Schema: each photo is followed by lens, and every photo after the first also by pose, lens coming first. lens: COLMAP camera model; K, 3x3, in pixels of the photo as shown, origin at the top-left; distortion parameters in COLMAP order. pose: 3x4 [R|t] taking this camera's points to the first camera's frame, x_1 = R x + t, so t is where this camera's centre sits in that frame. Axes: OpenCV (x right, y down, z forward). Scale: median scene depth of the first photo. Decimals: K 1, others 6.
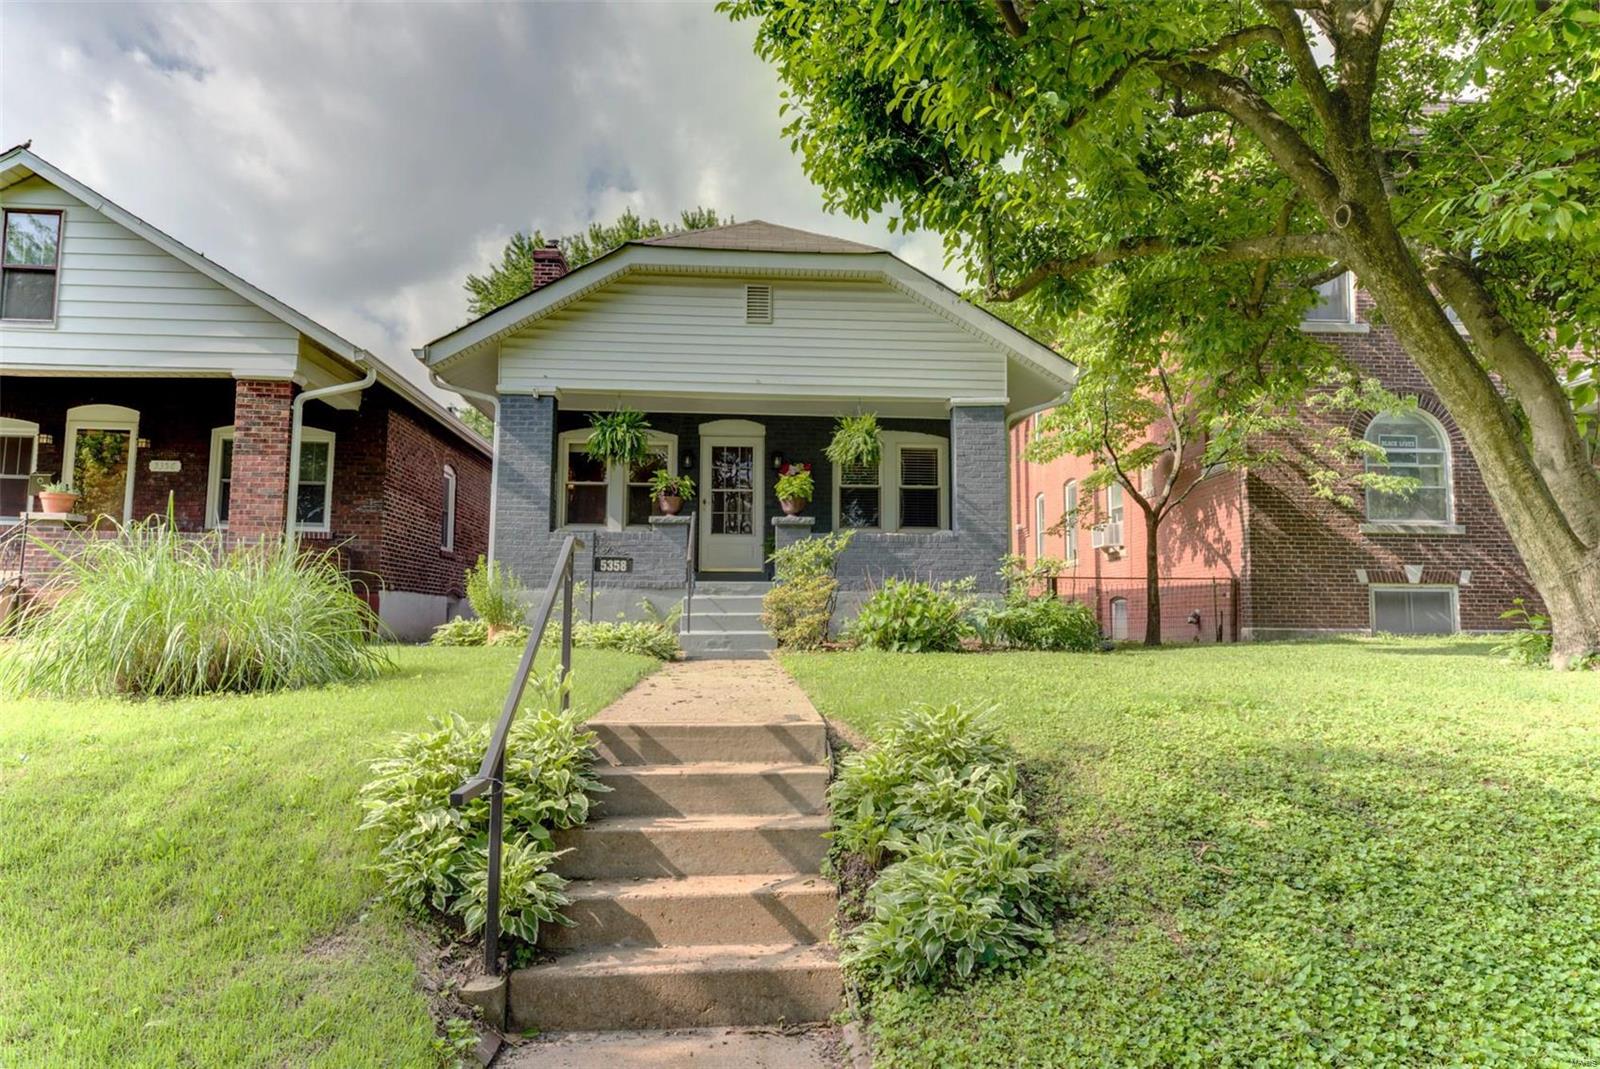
lens RADIAL K [[1045.2, 0, 800.0], [0, 1045.2, 534.5], [0, 0, 1]] dist [0.003078, 0.001240]
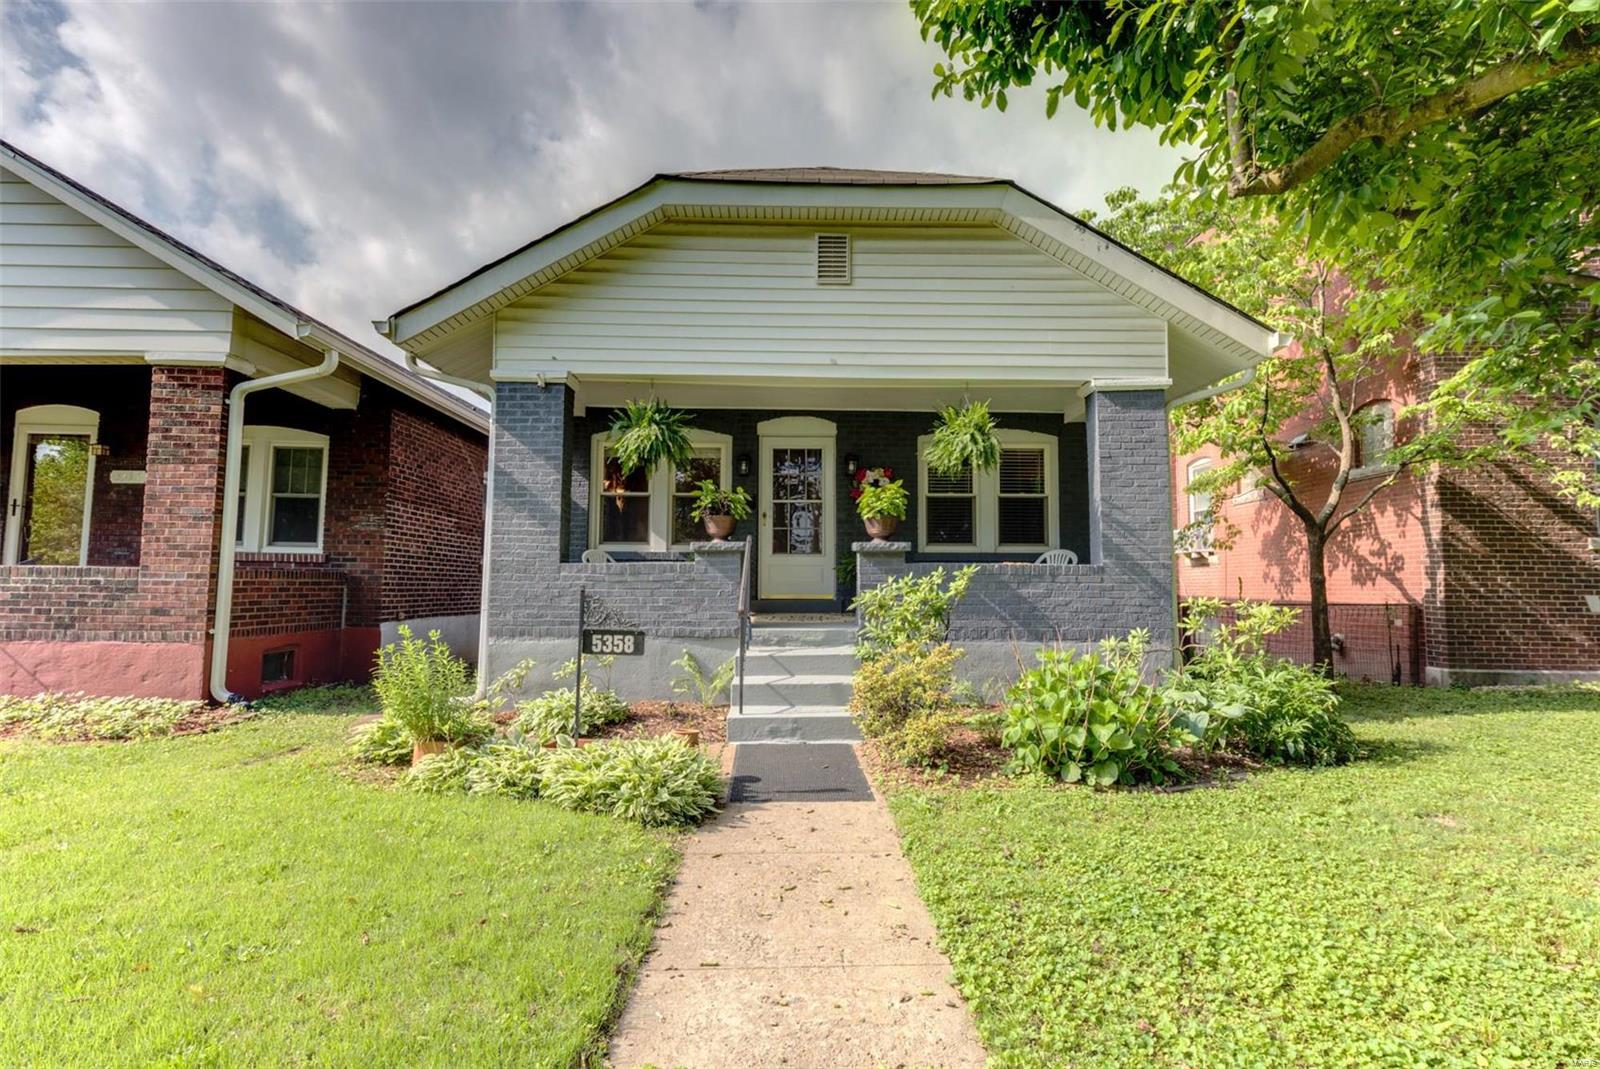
lens RADIAL K [[829.5, 0, 800.0], [0, 829.5, 534.5], [0, 0, 1]] dist [0.030865, -0.000306]
pose [[0.998555, -0.004143, -0.053578, -0.032015], [0.005117, 0.999824, 0.018061, -0.032002], [0.053494, -0.018309, 0.998400, 0.391985]]
